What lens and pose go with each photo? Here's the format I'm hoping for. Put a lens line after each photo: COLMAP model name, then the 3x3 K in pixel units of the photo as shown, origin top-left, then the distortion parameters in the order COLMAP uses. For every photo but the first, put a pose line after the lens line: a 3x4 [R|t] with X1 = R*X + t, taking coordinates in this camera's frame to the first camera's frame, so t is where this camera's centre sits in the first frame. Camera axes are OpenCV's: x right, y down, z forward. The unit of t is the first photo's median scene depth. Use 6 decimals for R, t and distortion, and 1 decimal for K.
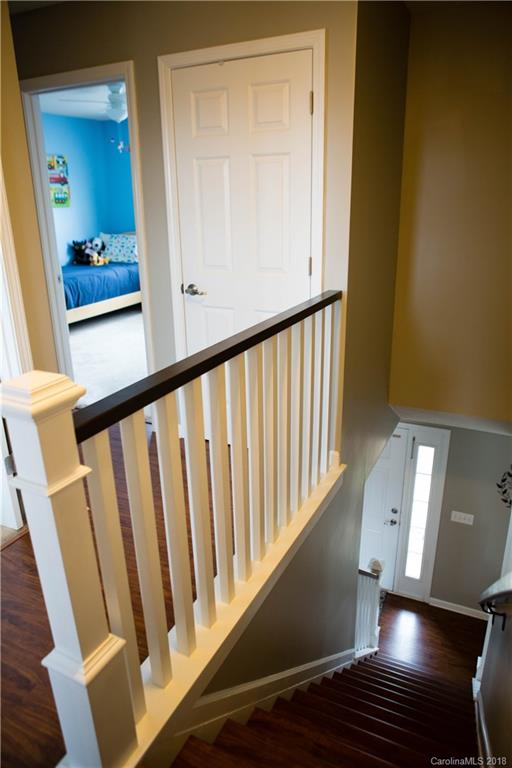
lens RADIAL K [[537.2, 0, 256.0], [0, 537.2, 384.0], [0, 0, 1]] dist [-0.100676, 0.078335]
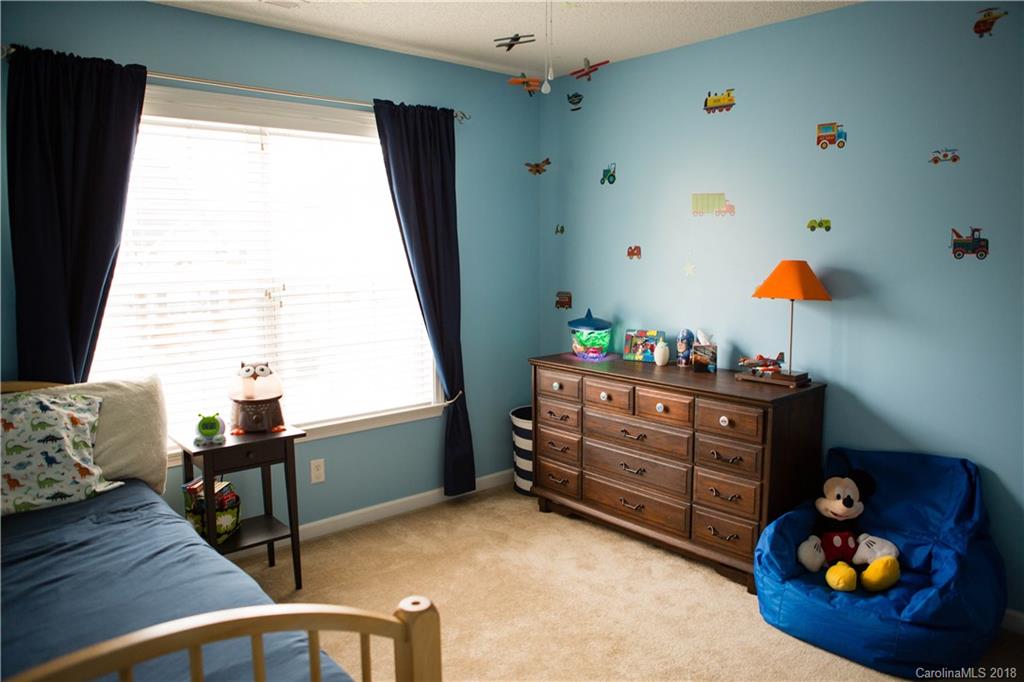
lens RADIAL K [[716.2, 0, 512.0], [0, 716.2, 341.0], [0, 0, 1]] dist [-0.100676, 0.078335]
pose [[0.398819, -0.108347, 0.910607, -0.448983], [0.302547, 0.952943, -0.019123, -0.232810], [-0.865684, 0.283128, 0.412832, 0.662754]]
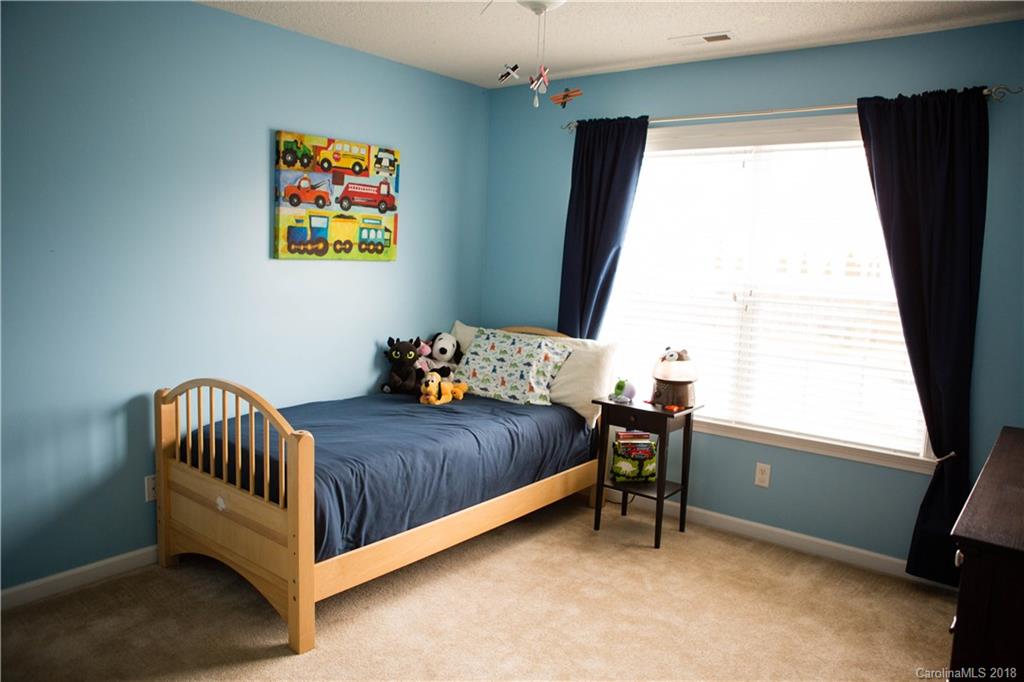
lens RADIAL K [[716.2, 0, 512.0], [0, 716.2, 341.0], [0, 0, 1]] dist [-0.100676, 0.078335]
pose [[0.974375, 0.077712, -0.211080, -0.127739], [-0.122735, 0.970095, -0.209410, -0.159931], [0.188494, 0.229951, 0.954774, 0.467247]]
